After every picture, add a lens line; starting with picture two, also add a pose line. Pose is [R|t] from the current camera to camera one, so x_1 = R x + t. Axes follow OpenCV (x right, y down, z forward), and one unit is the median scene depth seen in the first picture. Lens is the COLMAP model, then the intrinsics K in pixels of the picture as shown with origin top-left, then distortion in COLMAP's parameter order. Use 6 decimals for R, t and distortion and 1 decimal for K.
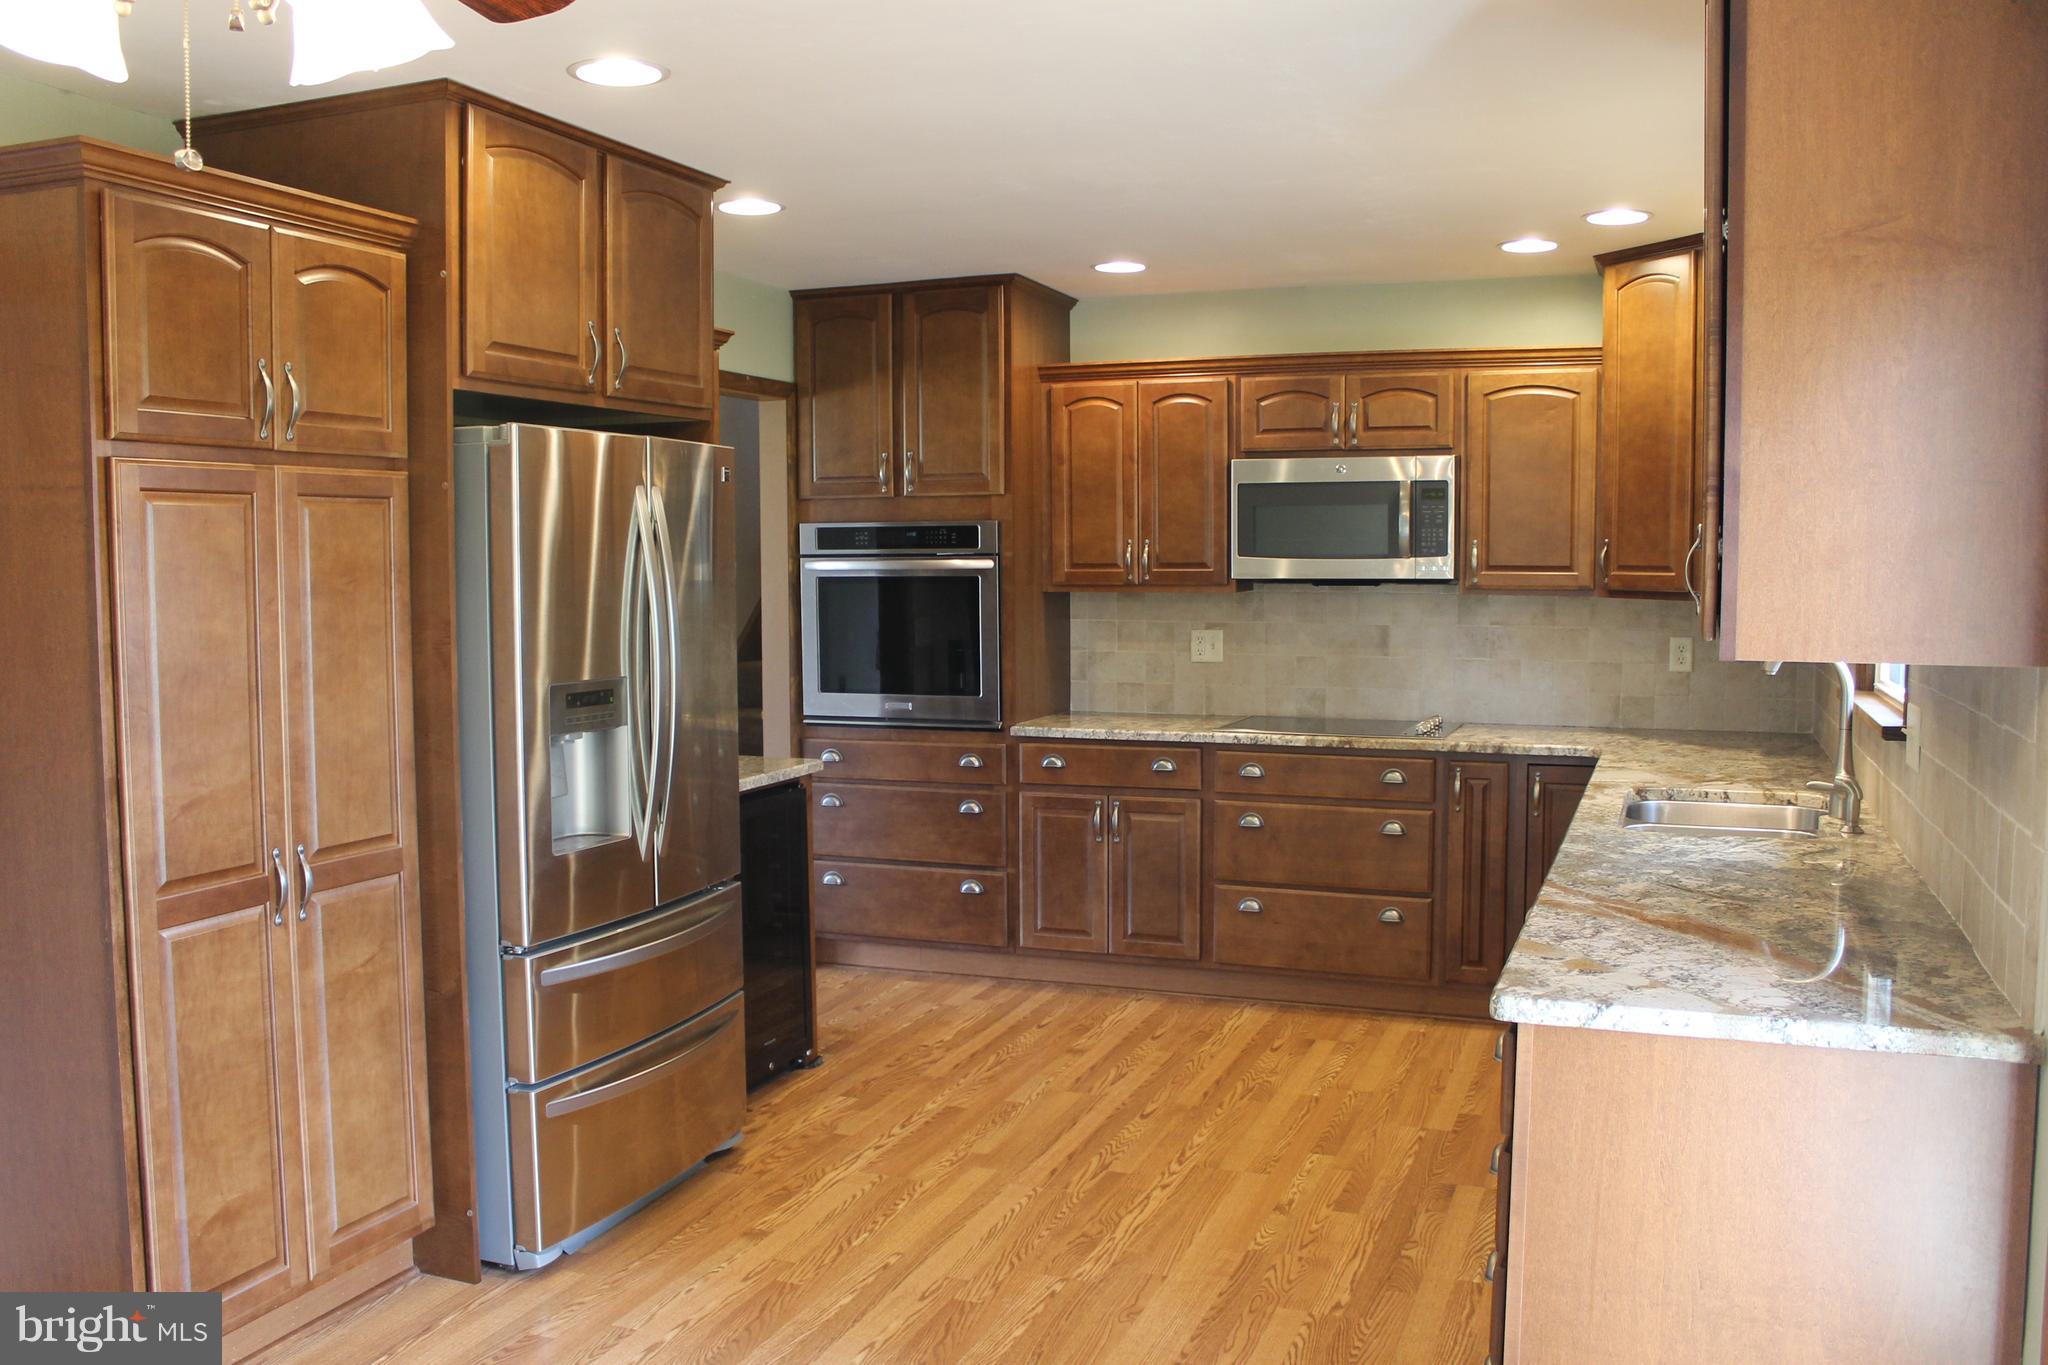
lens RADIAL K [[1717.3, 0, 994.2], [0, 1717.3, 693.7], [0, 0, 1]] dist [-0.158342, 0.135463]
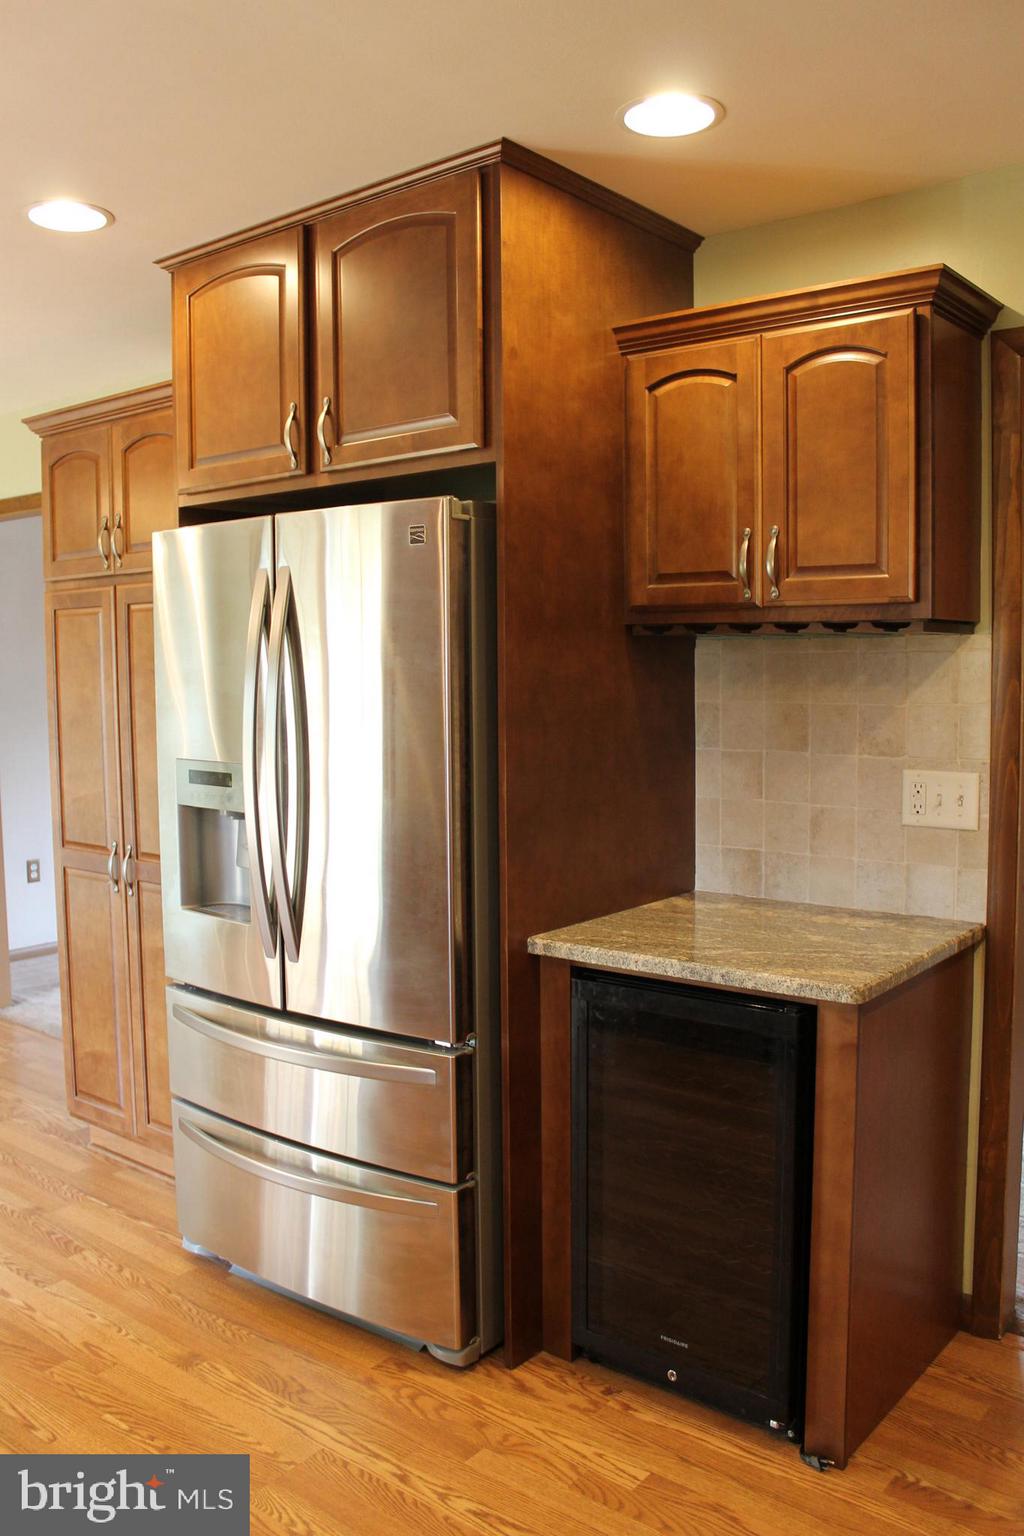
lens RADIAL K [[1288.0, 0, 508.9], [0, 1288.0, 757.0], [0, 0, 1]] dist [-0.158342, 0.135463]
pose [[-0.289886, 0.083594, -0.953404, 0.458845], [-0.061412, 0.992500, 0.105695, -0.104824], [0.955089, 0.089189, -0.282578, 1.383473]]
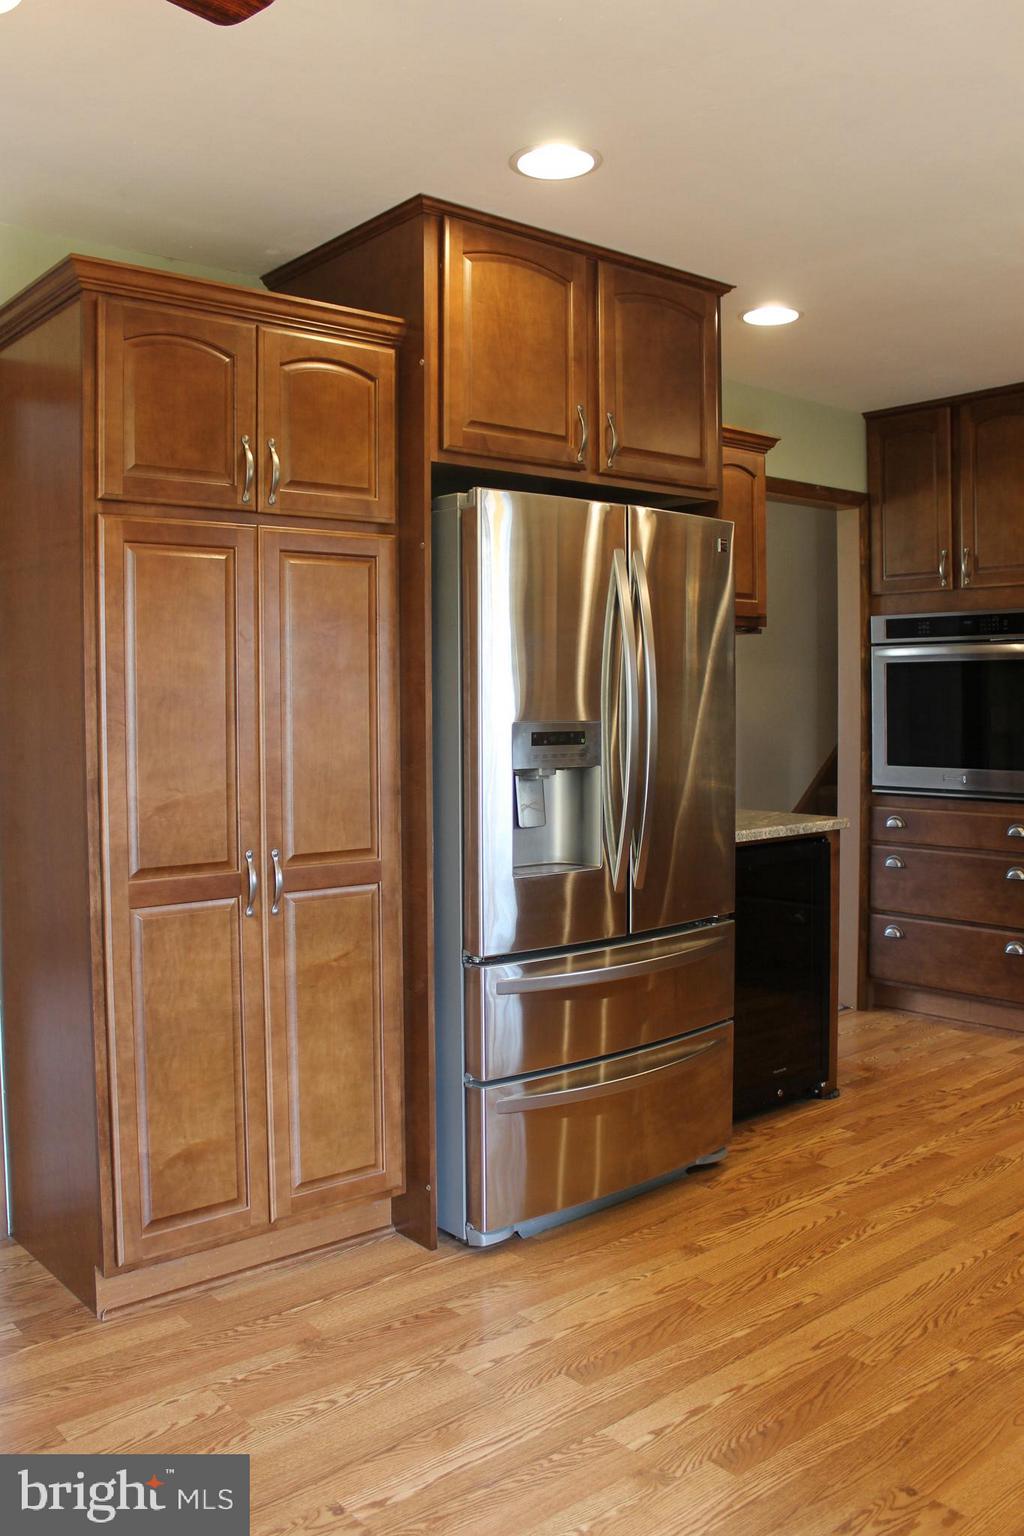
lens RADIAL K [[1288.0, 0, 508.9], [0, 1288.0, 757.0], [0, 0, 1]] dist [-0.158342, 0.135463]
pose [[0.879511, 0.020595, -0.475433, 0.130161], [-0.034511, 0.999193, -0.020559, 0.032631], [0.474625, 0.034489, 0.879512, 0.247484]]
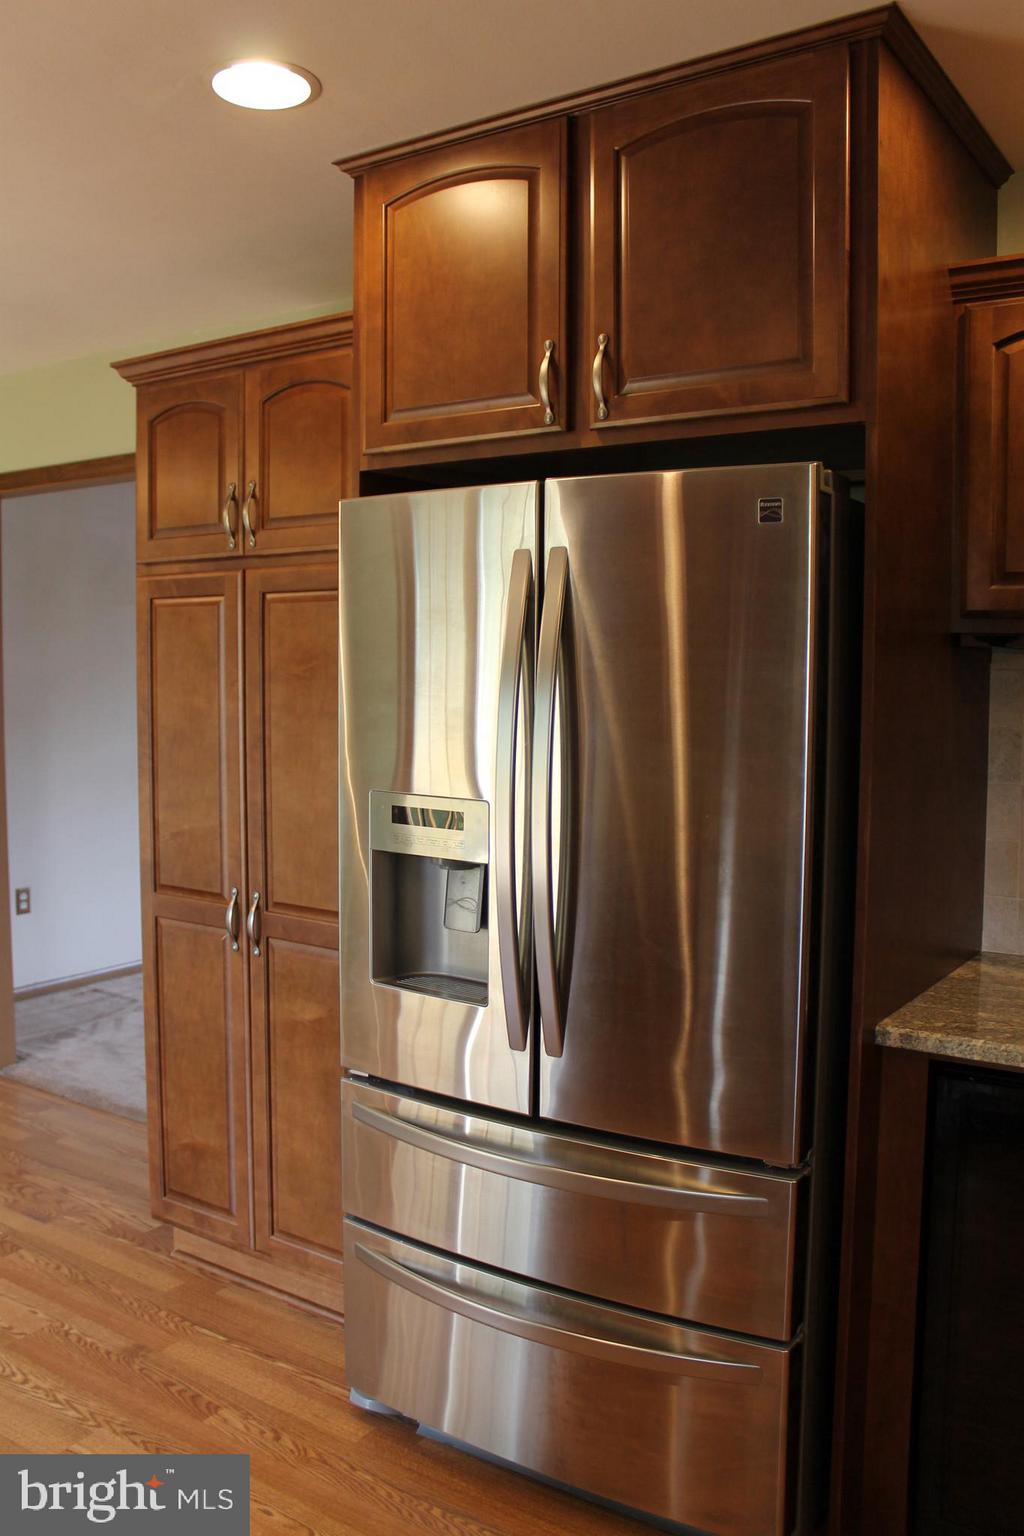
lens RADIAL K [[1300.1, 0, 512.3], [0, 1300.1, 753.5], [0, 0, 1]] dist [-0.157115, 0.131527]
pose [[-0.212398, 0.071929, -0.974532, 0.358420], [-0.080491, 0.992610, 0.090806, -0.087508], [0.973863, 0.097728, -0.205039, 1.151251]]
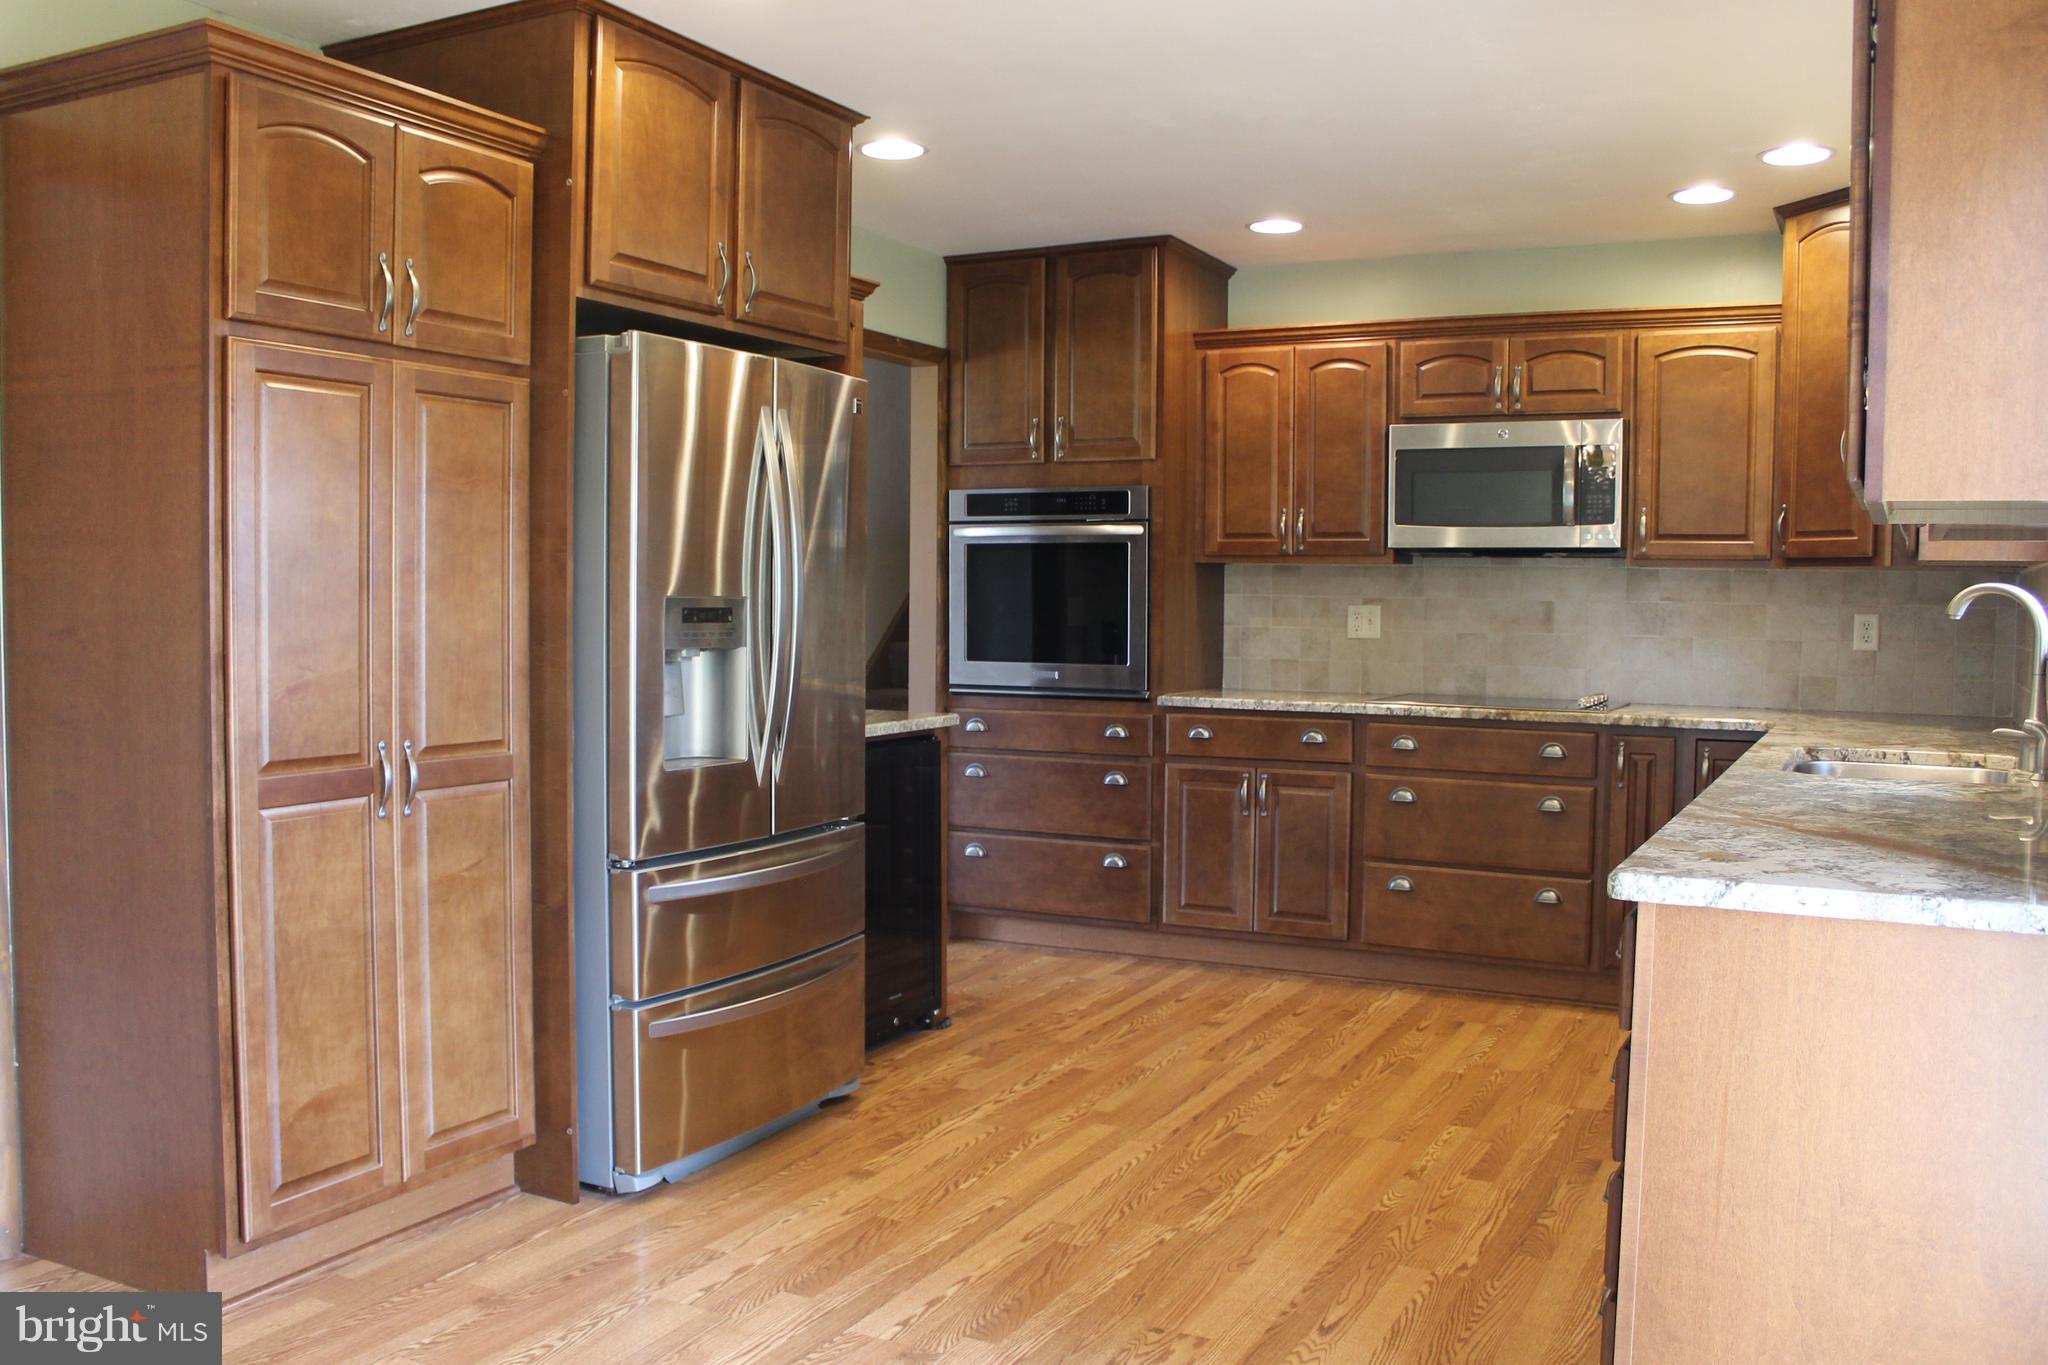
lens RADIAL K [[1717.3, 0, 994.2], [0, 1717.3, 693.7], [0, 0, 1]] dist [-0.158342, 0.135463]
pose [[0.994042, 0.019984, -0.107149, 0.034809], [-0.022297, 0.999543, -0.020431, 0.064095], [0.106691, 0.022698, 0.994033, 0.031448]]
